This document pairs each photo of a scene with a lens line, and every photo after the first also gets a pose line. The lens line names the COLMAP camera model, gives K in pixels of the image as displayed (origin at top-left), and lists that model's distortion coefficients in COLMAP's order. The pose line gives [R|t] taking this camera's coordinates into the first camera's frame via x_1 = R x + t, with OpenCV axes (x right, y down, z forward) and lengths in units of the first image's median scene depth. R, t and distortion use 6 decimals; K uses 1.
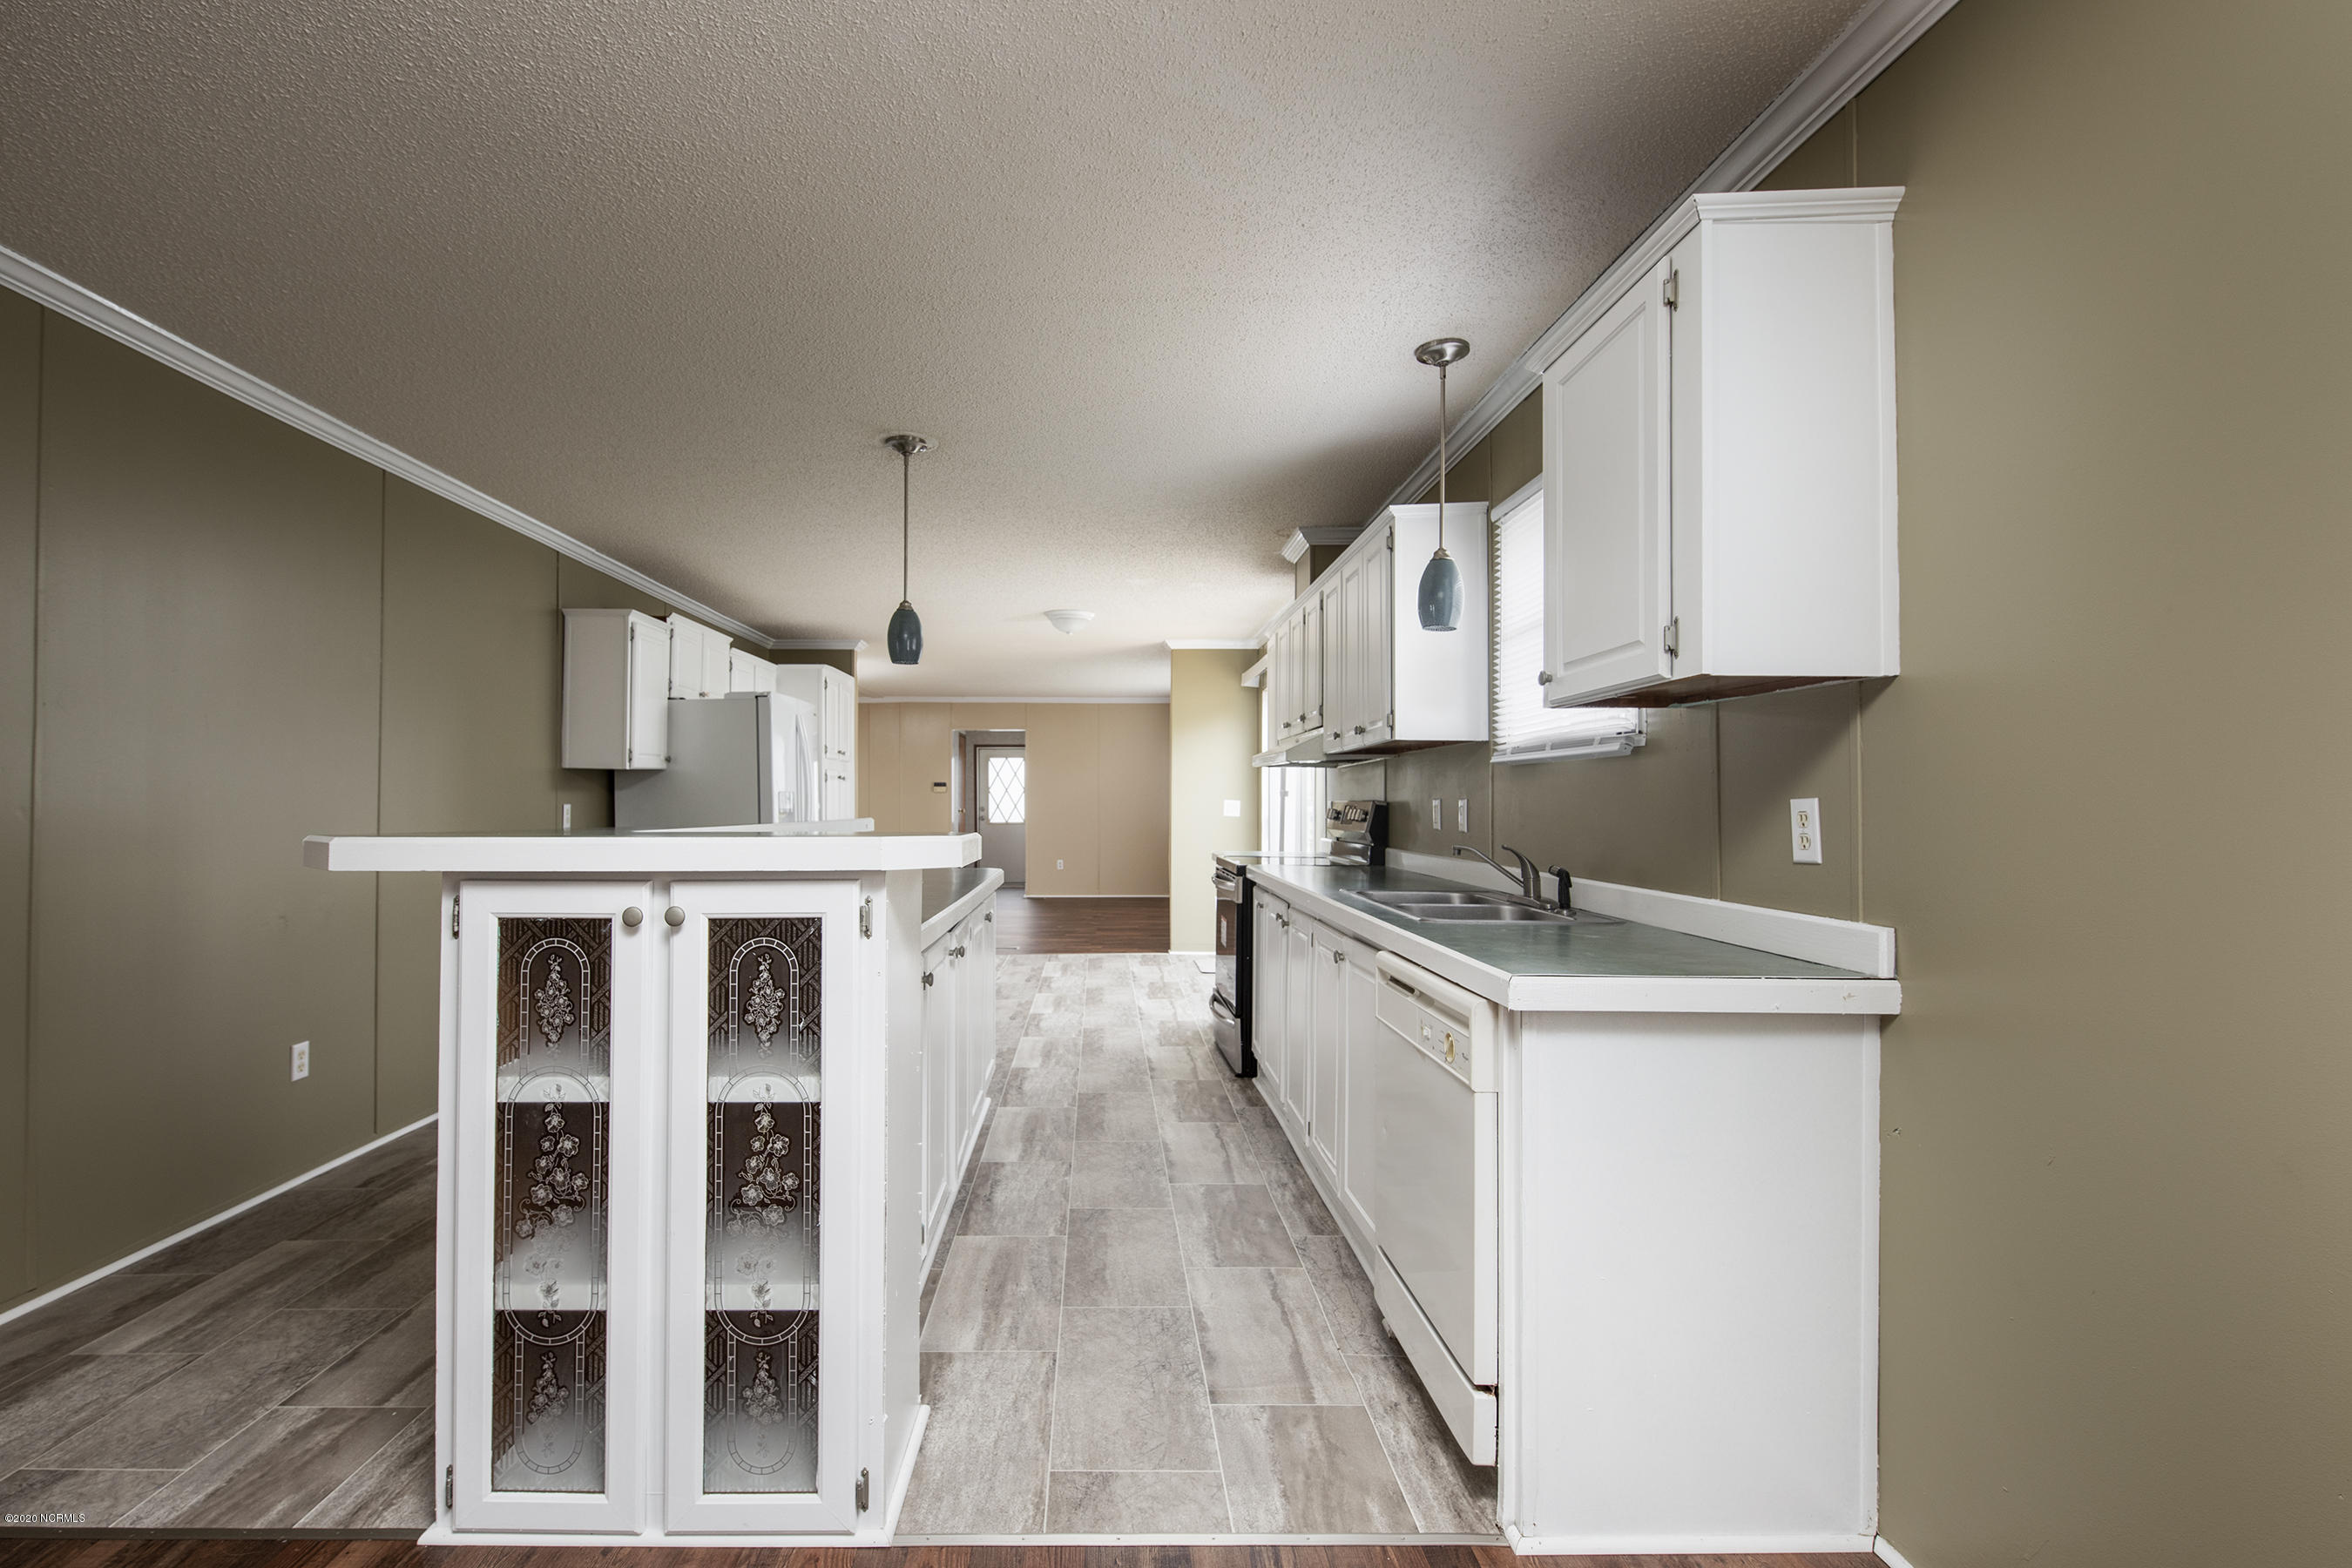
lens RADIAL K [[1050.3, 0, 1113.3], [0, 1050.3, 790.3], [0, 0, 1]] dist [0.000691, -0.000327]
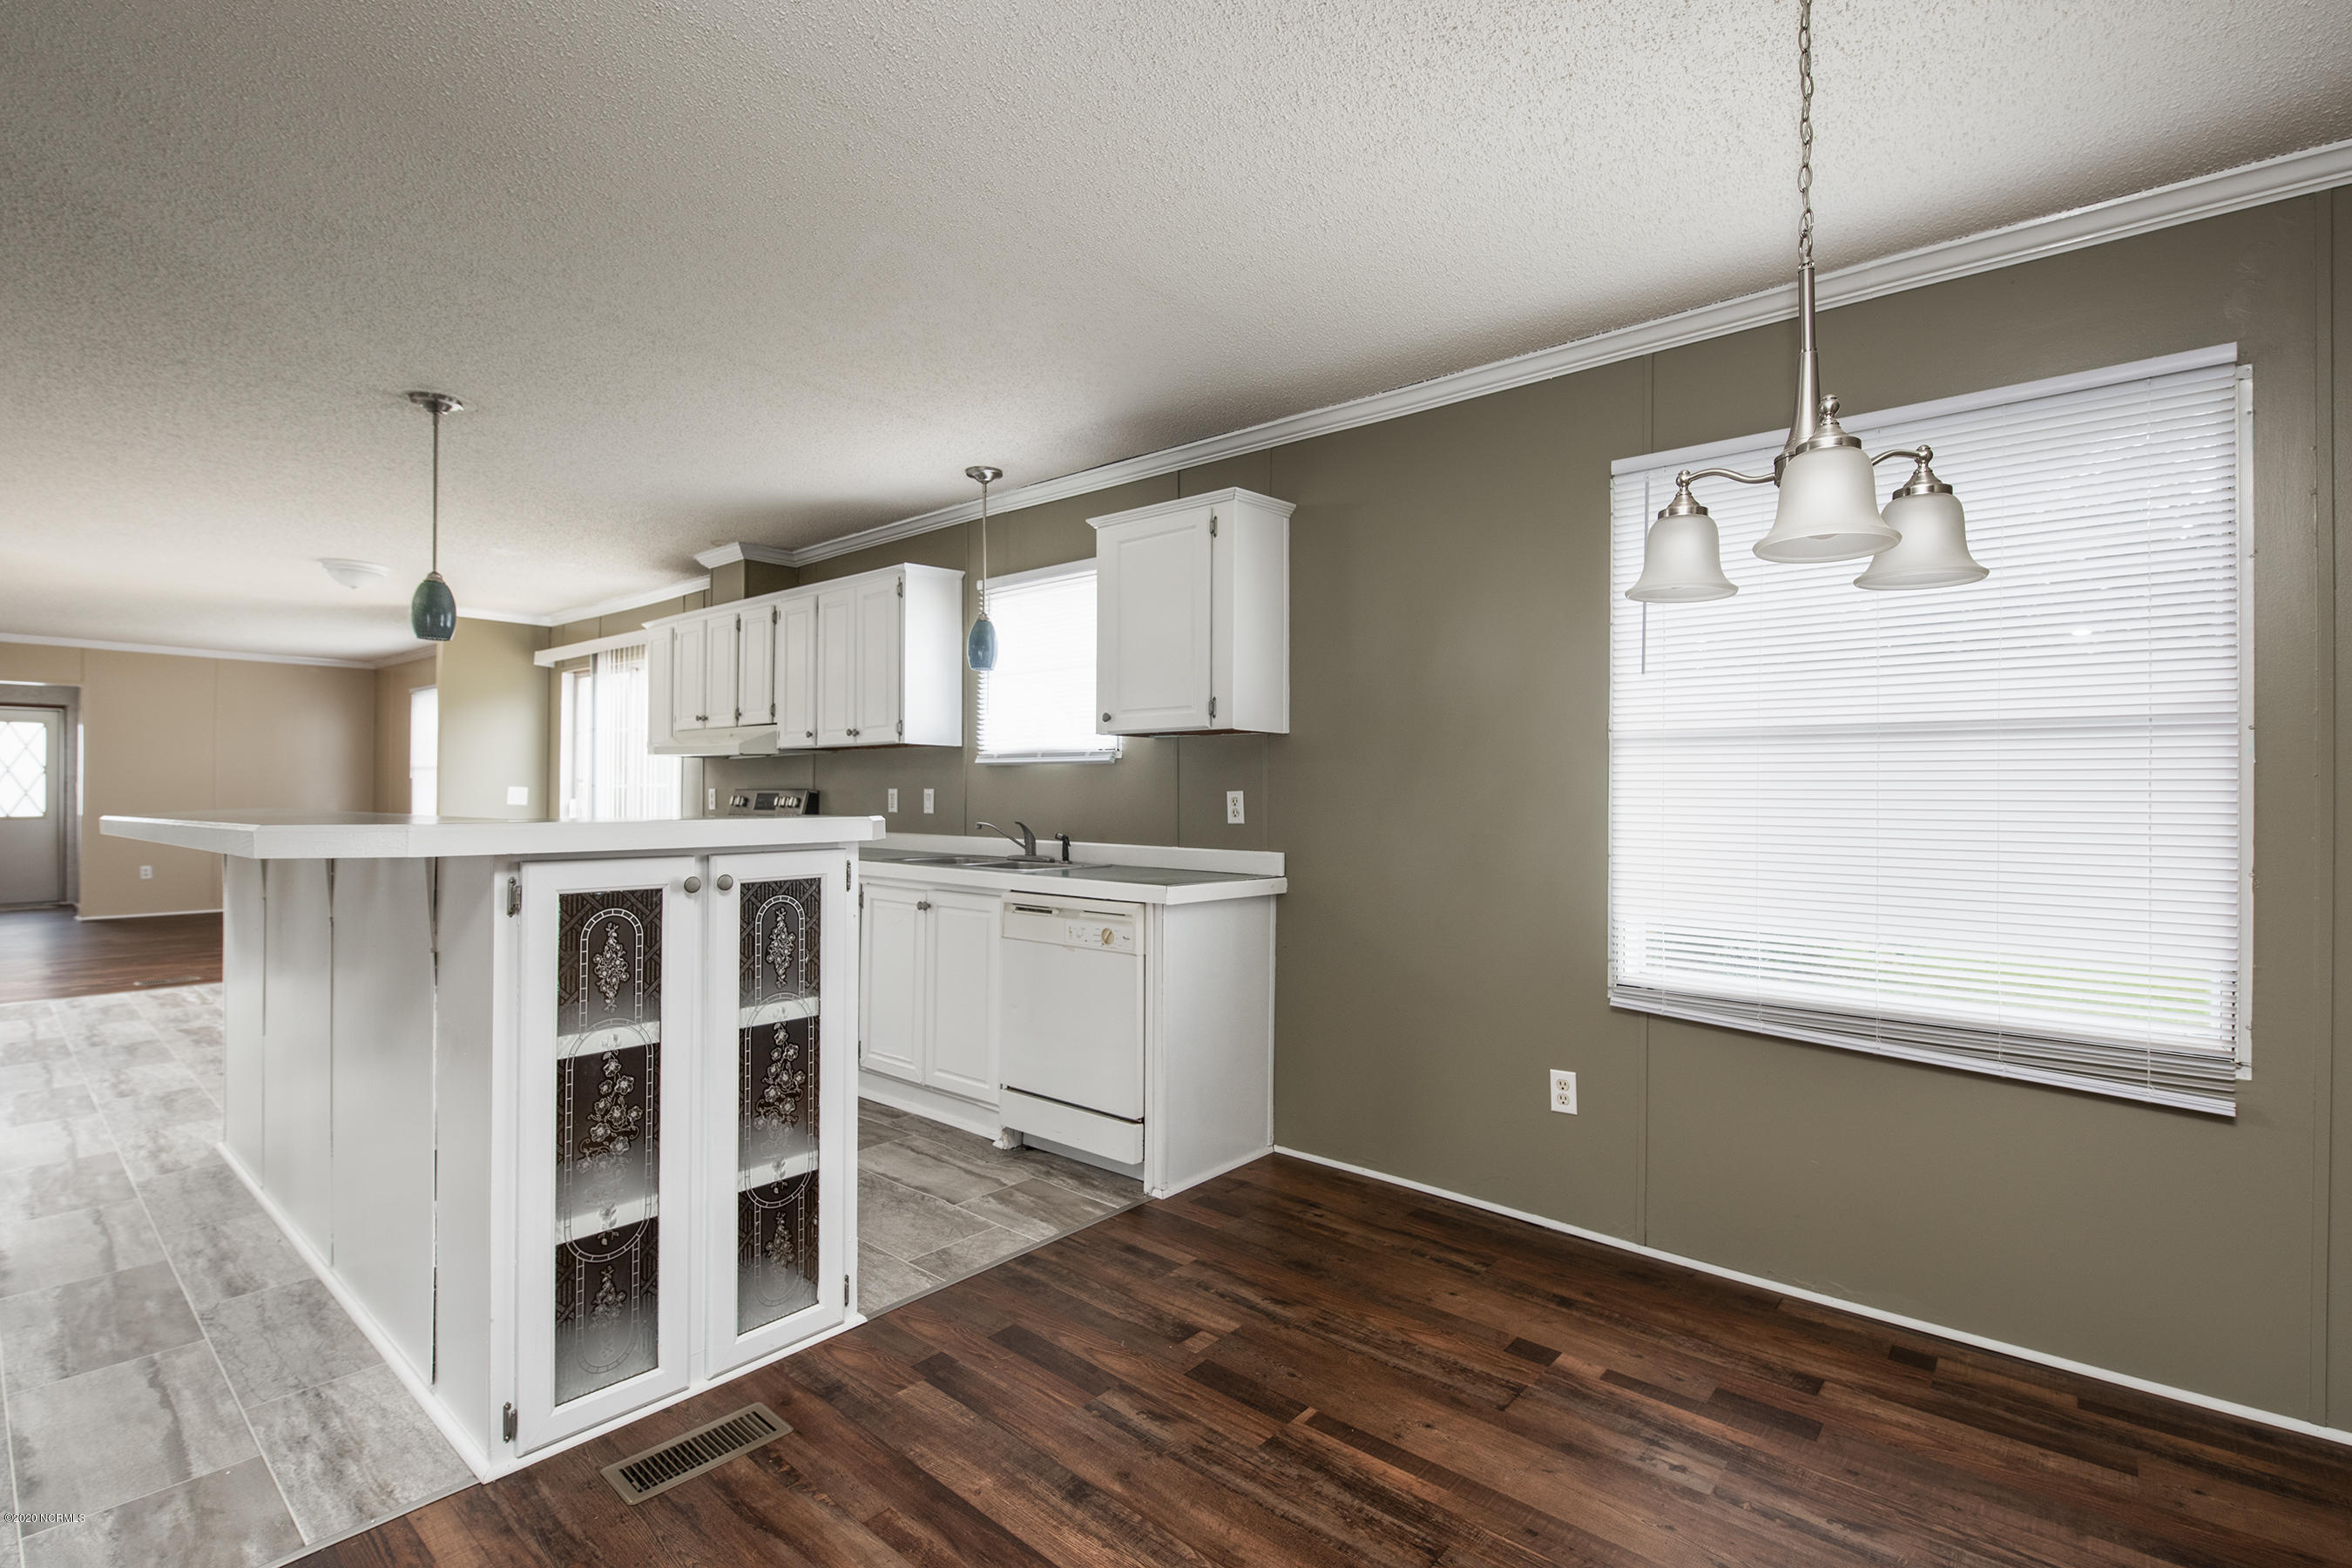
lens RADIAL K [[1057.5, 0, 1176.0], [0, 1057.5, 784.0], [0, 0, 1]] dist [-0.003419, -0.000348]
pose [[0.654917, 0.008453, 0.755654, -0.584031], [-0.013138, 0.999914, 0.000201, -0.002857], [-0.755587, -0.010059, 0.654971, -0.132772]]
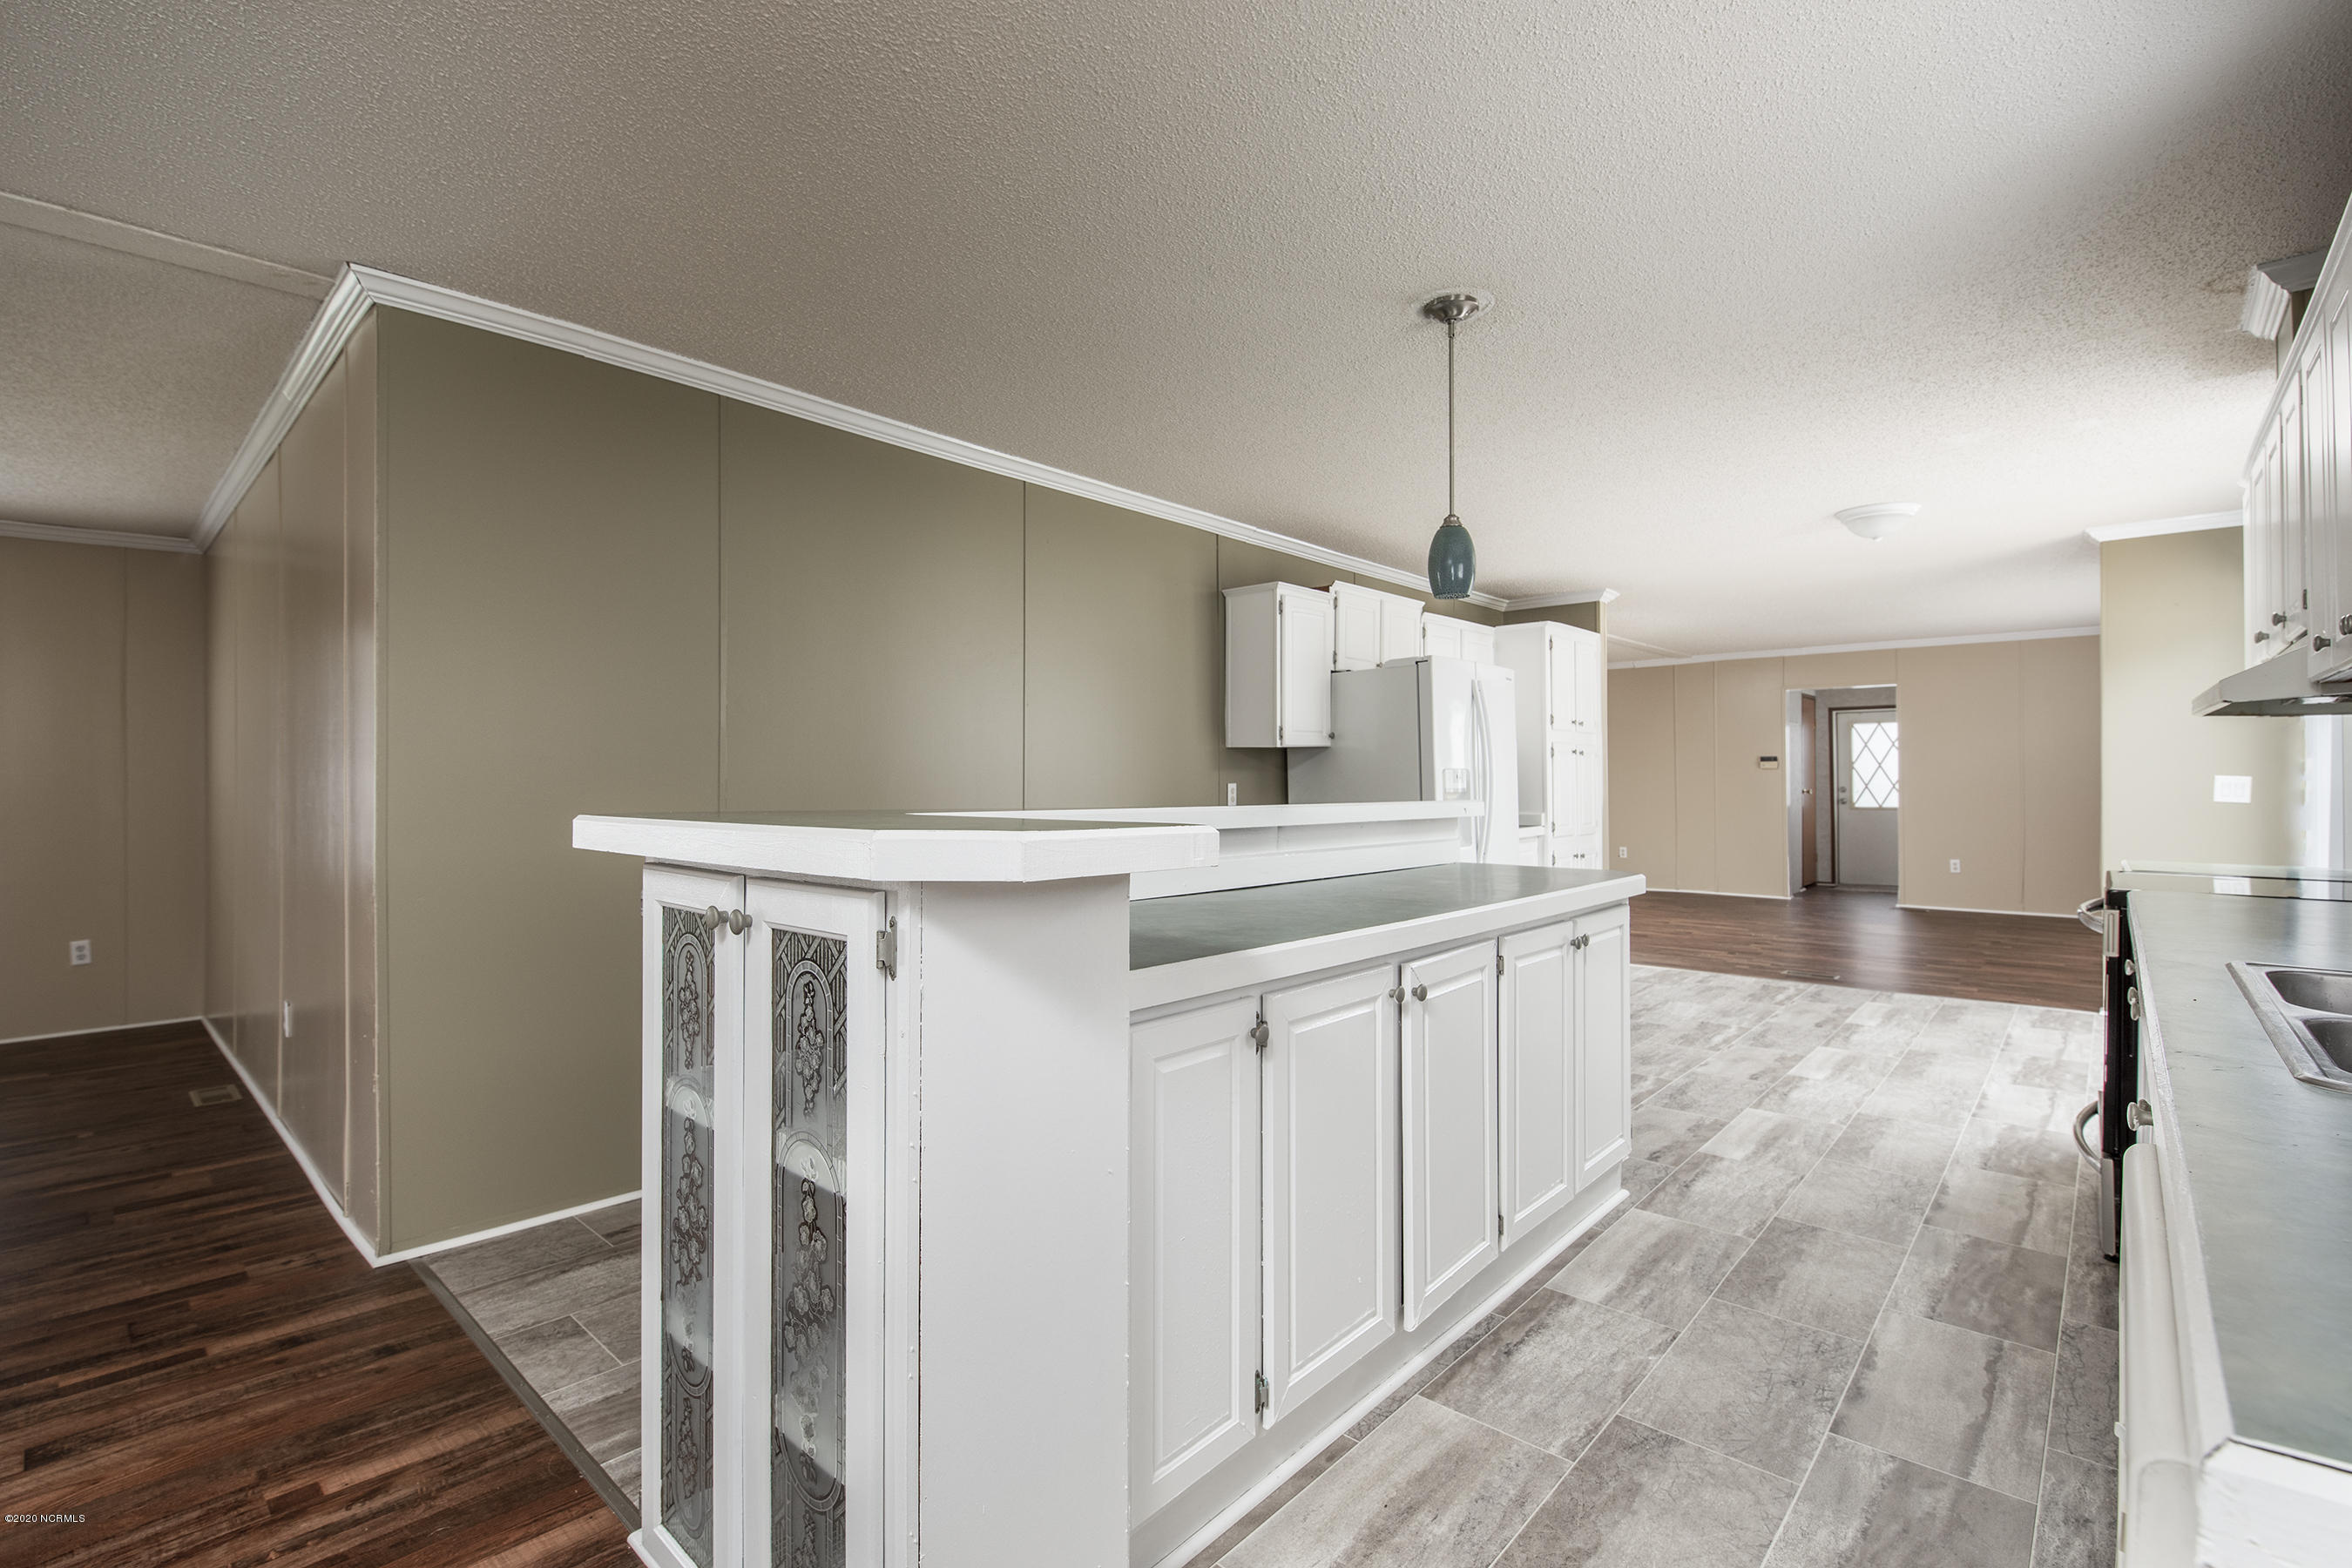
lens RADIAL K [[1054.7, 0, 1148.7], [0, 1054.7, 773.0], [0, 0, 1]] dist [0.000121, -0.011774]
pose [[0.723212, -0.008128, -0.690578, 0.208919], [0.009981, 0.999949, -0.001318, 0.006420], [0.690554, -0.005939, 0.723256, 0.364258]]
